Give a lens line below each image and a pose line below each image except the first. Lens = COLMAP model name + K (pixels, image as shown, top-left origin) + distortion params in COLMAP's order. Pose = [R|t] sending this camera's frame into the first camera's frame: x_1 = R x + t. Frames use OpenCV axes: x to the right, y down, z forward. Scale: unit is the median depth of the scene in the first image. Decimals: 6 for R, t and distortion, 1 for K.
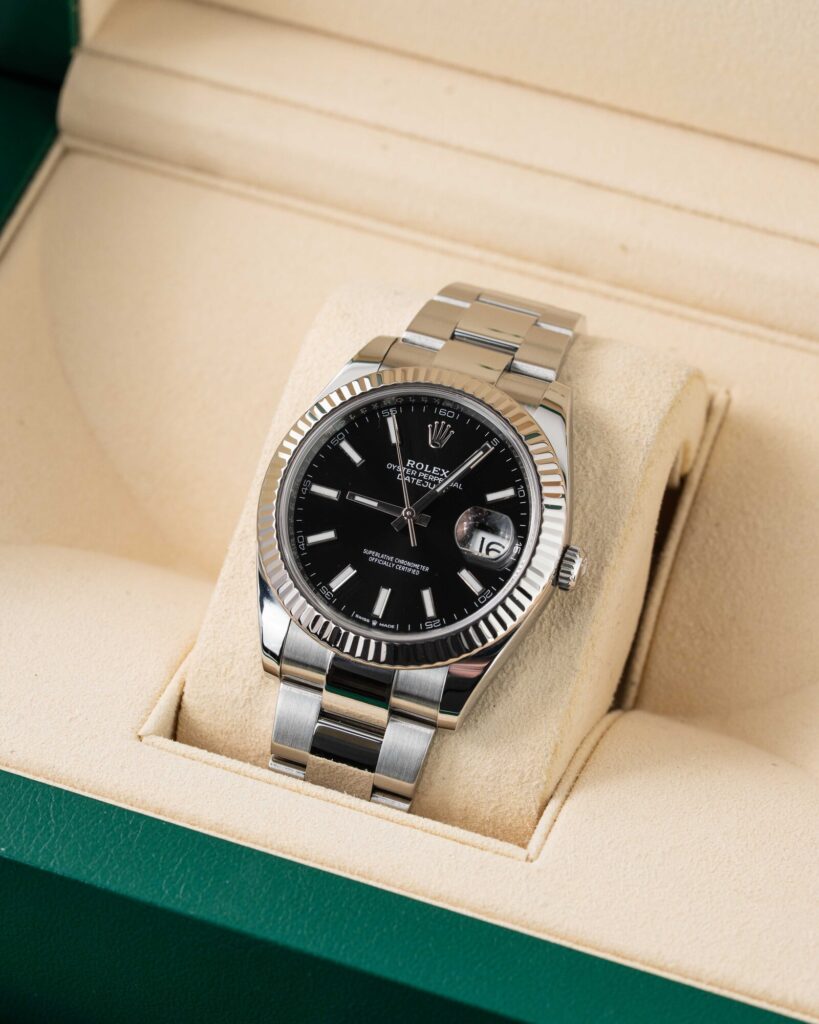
lens RADIAL K [[3997.1, 0, 409.5], [0, 3997.1, 512.0], [0, 0, 1]] dist [-0.034521, 0.692671]
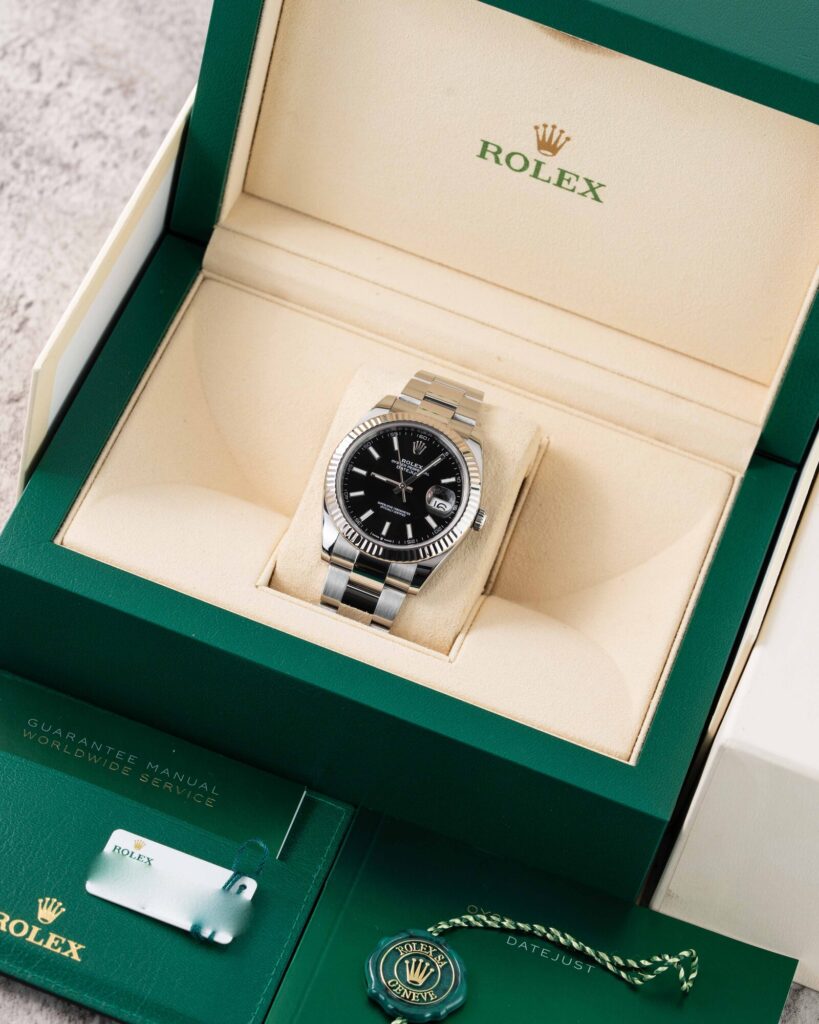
lens RADIAL K [[3689.0, 0, 409.5], [0, 3689.0, 512.0], [0, 0, 1]] dist [-0.024649, 0.019853]
pose [[0.985018, 0.085515, 0.149754, -0.269732], [-0.085693, 0.996308, -0.005271, 0.022701], [-0.149652, -0.007640, 0.988709, -0.819499]]
